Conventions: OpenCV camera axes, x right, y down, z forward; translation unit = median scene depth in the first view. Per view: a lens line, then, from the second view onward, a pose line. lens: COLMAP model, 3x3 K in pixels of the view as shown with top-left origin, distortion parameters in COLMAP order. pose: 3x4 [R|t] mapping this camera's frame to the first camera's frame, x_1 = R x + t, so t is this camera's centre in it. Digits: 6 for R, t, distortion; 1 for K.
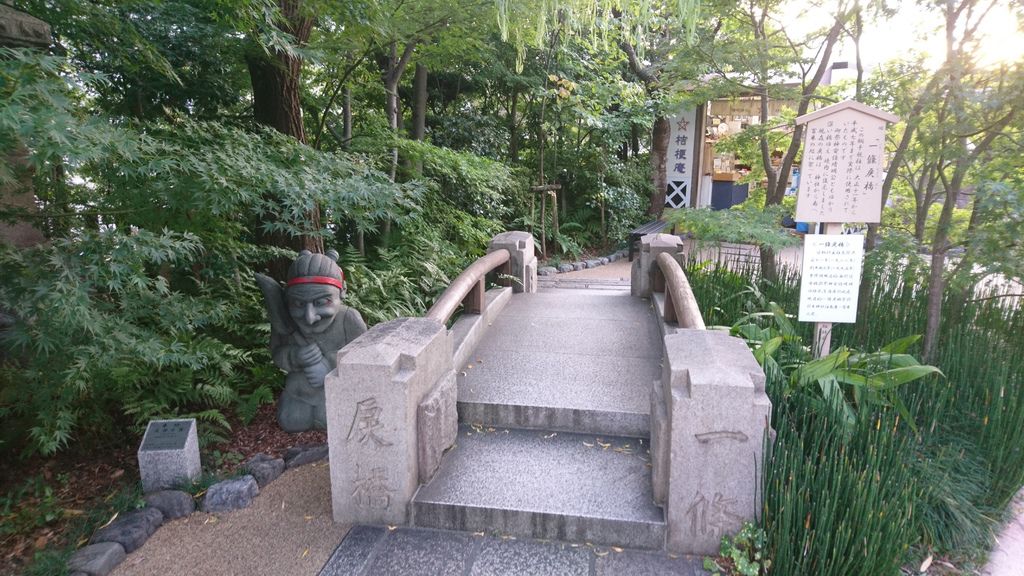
lens RADIAL K [[578.0, 0, 509.5], [0, 578.0, 268.6], [0, 0, 1]] dist [0.002799, -0.061007]
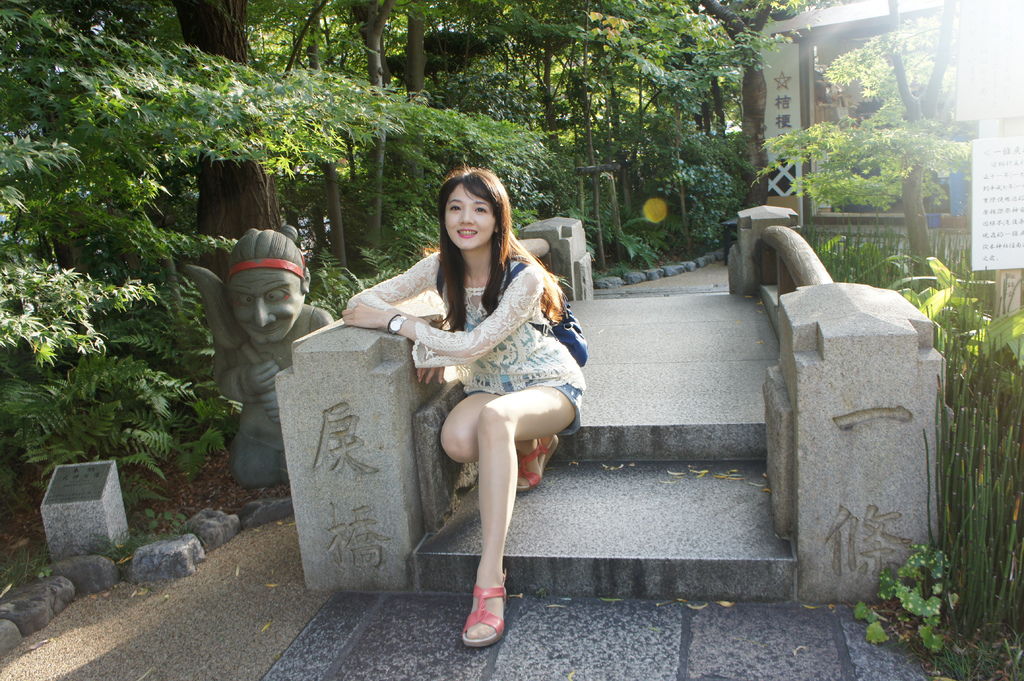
lens RADIAL K [[791.6, 0, 512.0], [0, 791.6, 340.5], [0, 0, 1]] dist [-0.182550, 0.125558]
pose [[0.995520, -0.066261, -0.067443, 0.021283], [0.066948, 0.997725, 0.007982, 0.144502], [0.066761, -0.012461, 0.997691, 0.095087]]
